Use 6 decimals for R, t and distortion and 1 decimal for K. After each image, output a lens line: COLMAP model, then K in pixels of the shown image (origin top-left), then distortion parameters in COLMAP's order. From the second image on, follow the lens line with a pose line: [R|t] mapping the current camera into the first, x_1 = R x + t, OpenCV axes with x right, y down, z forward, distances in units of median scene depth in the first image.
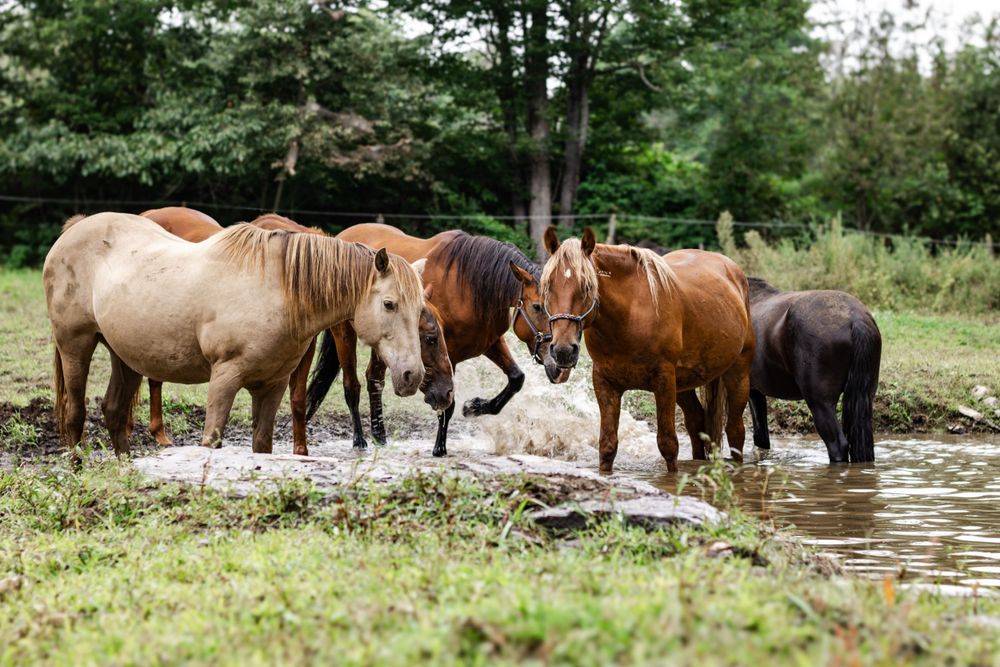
lens RADIAL K [[2462.7, 0, 500.0], [0, 2462.7, 333.5], [0, 0, 1]] dist [-0.079440, -0.015859]
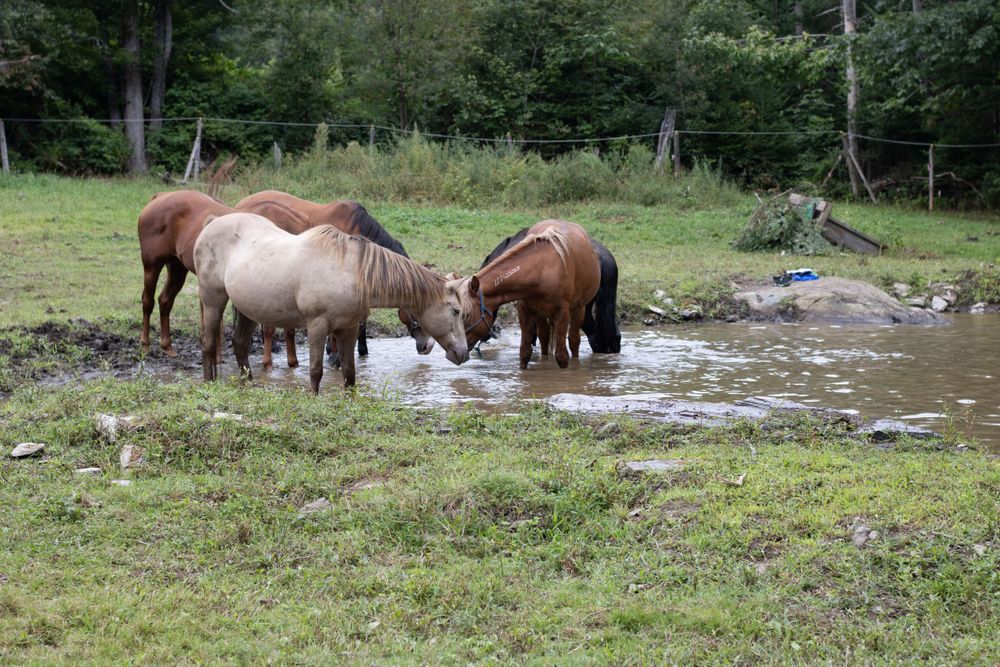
lens RADIAL K [[2292.9, 0, 500.0], [0, 2292.9, 333.5], [0, 0, 1]] dist [-0.087452, -0.265463]
pose [[0.966953, -0.027120, 0.253510, -0.096058], [0.009886, 0.997567, 0.069008, -0.019208], [-0.254764, -0.064221, 0.964868, -0.103621]]
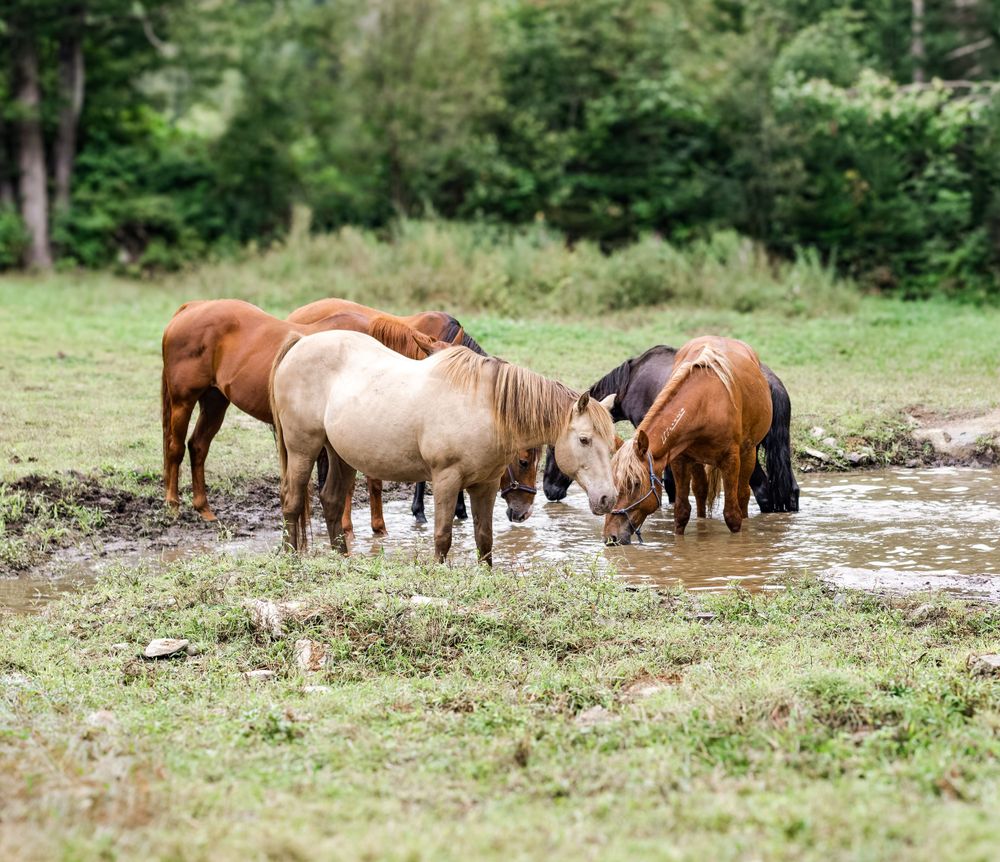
lens RADIAL K [[3095.9, 0, 656.3], [0, 3095.9, 450.9], [0, 0, 1]] dist [0.018801, 0.032243]
pose [[0.948252, -0.030231, 0.316078, -0.125381], [0.011783, 0.998122, 0.060115, -0.021151], [-0.317301, -0.053279, 0.946827, -0.106290]]
